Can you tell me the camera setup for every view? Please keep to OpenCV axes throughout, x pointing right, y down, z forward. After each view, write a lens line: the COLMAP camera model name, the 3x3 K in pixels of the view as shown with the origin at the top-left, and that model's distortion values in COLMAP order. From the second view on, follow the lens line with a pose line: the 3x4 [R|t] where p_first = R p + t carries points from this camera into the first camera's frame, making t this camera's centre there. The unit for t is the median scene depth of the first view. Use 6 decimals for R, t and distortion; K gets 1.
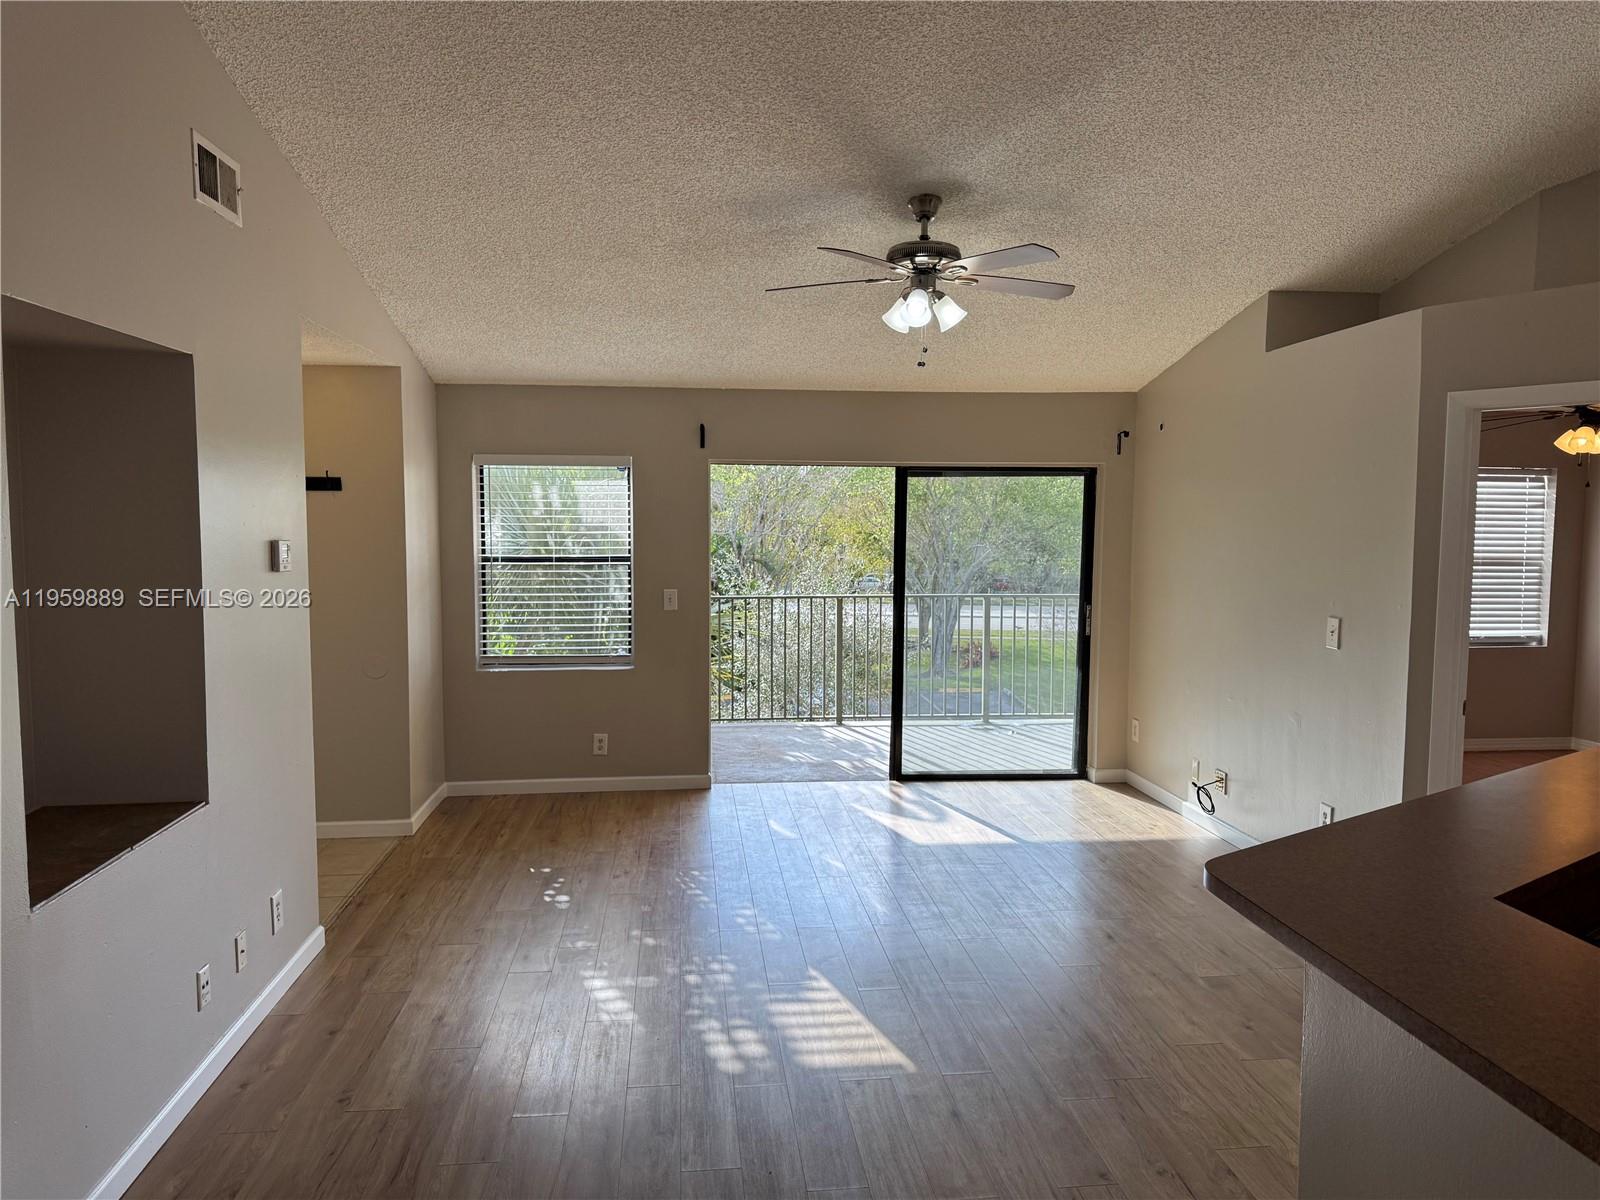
lens RADIAL K [[1192.9, 0, 800.0], [0, 1192.9, 600.0], [0, 0, 1]] dist [0.061380, -0.002790]
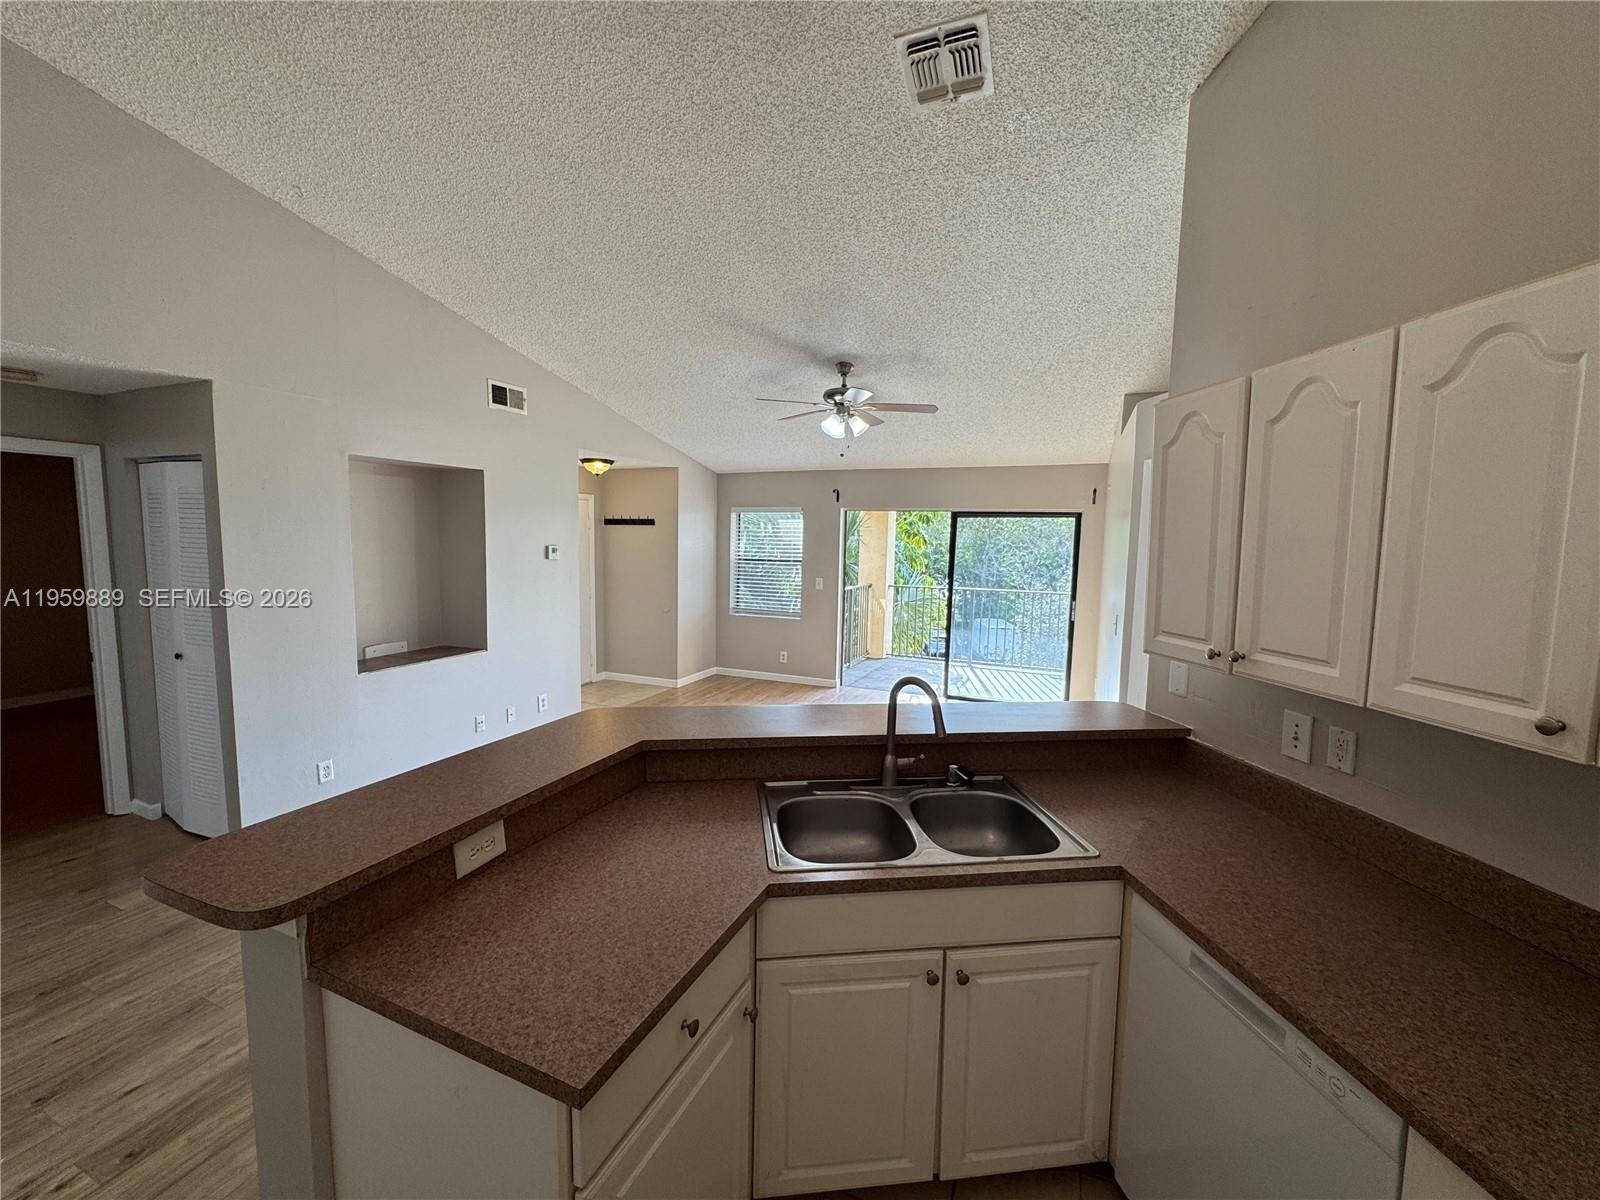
lens RADIAL K [[684.9, 0, 800.0], [0, 684.9, 600.0], [0, 0, 1]] dist [0.000456, 0.000029]
pose [[0.872116, 0.055387, -0.486153, 0.395019], [-0.048476, 0.998465, 0.026794, -0.002120], [0.486891, 0.000199, 0.873463, 0.045432]]
